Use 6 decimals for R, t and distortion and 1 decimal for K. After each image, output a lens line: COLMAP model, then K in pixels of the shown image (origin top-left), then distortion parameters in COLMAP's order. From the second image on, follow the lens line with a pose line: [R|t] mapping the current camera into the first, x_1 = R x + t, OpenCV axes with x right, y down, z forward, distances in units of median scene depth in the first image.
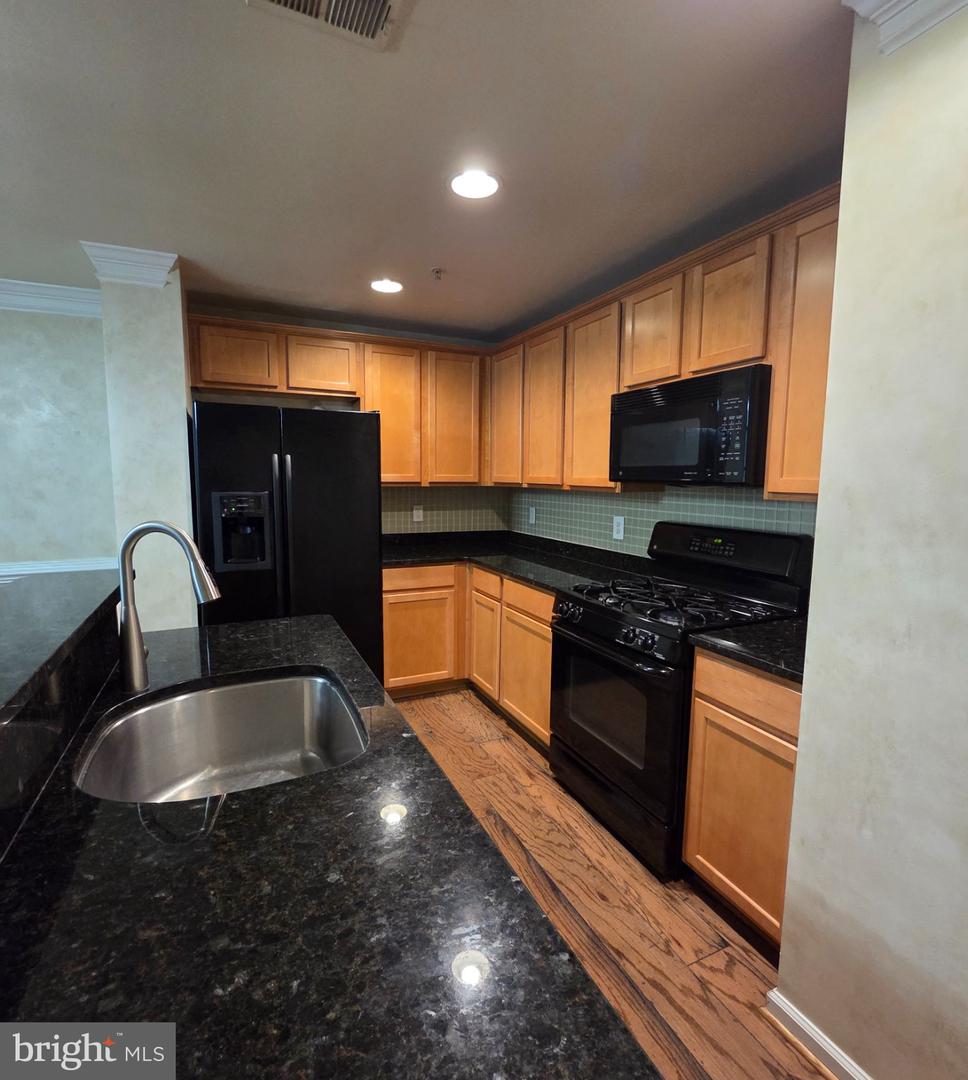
lens RADIAL K [[535.0, 0, 478.3], [0, 535.0, 535.7], [0, 0, 1]] dist [-0.004672, -0.000547]
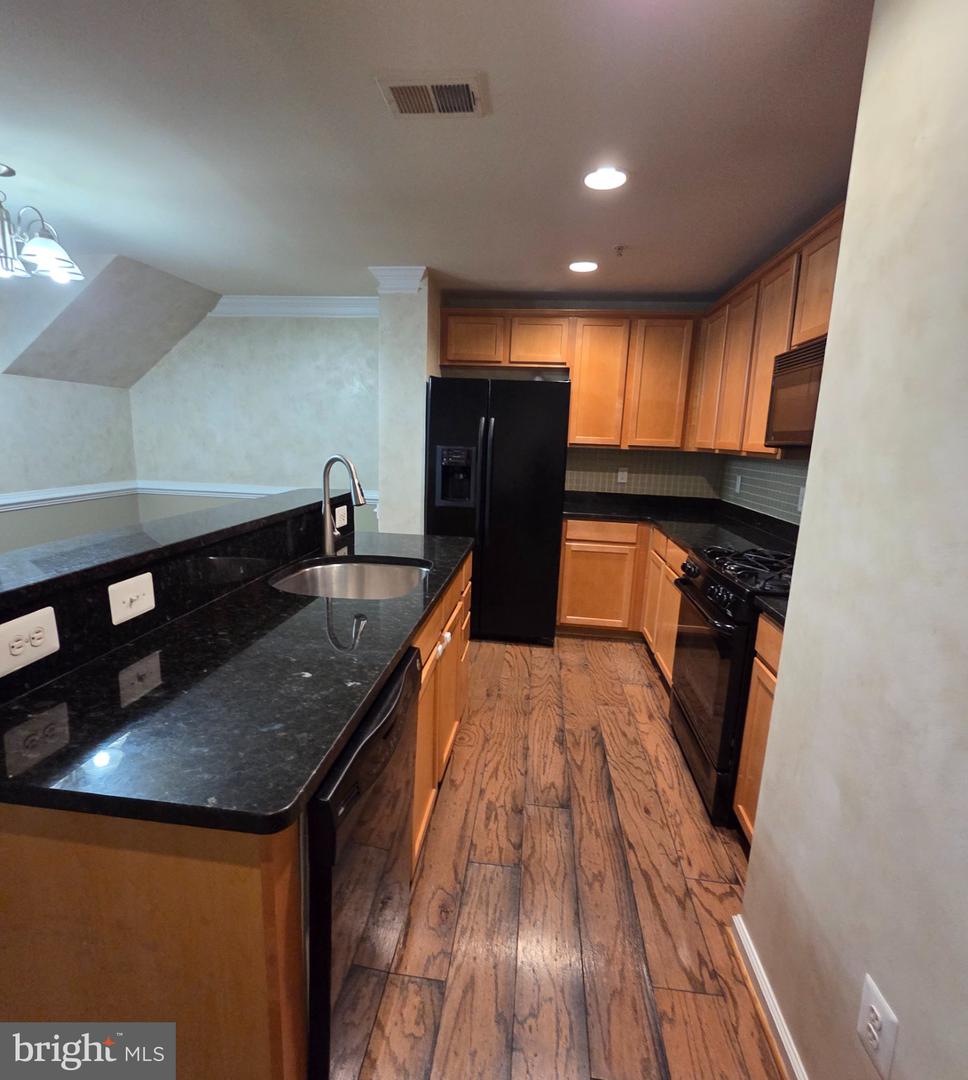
lens RADIAL K [[535.0, 0, 478.3], [0, 535.0, 535.7], [0, 0, 1]] dist [-0.004672, -0.000547]
pose [[0.851929, 0.117546, -0.510295, 0.276021], [-0.087180, 0.992718, 0.083126, 0.020376], [0.516350, -0.026330, 0.855973, -0.090022]]
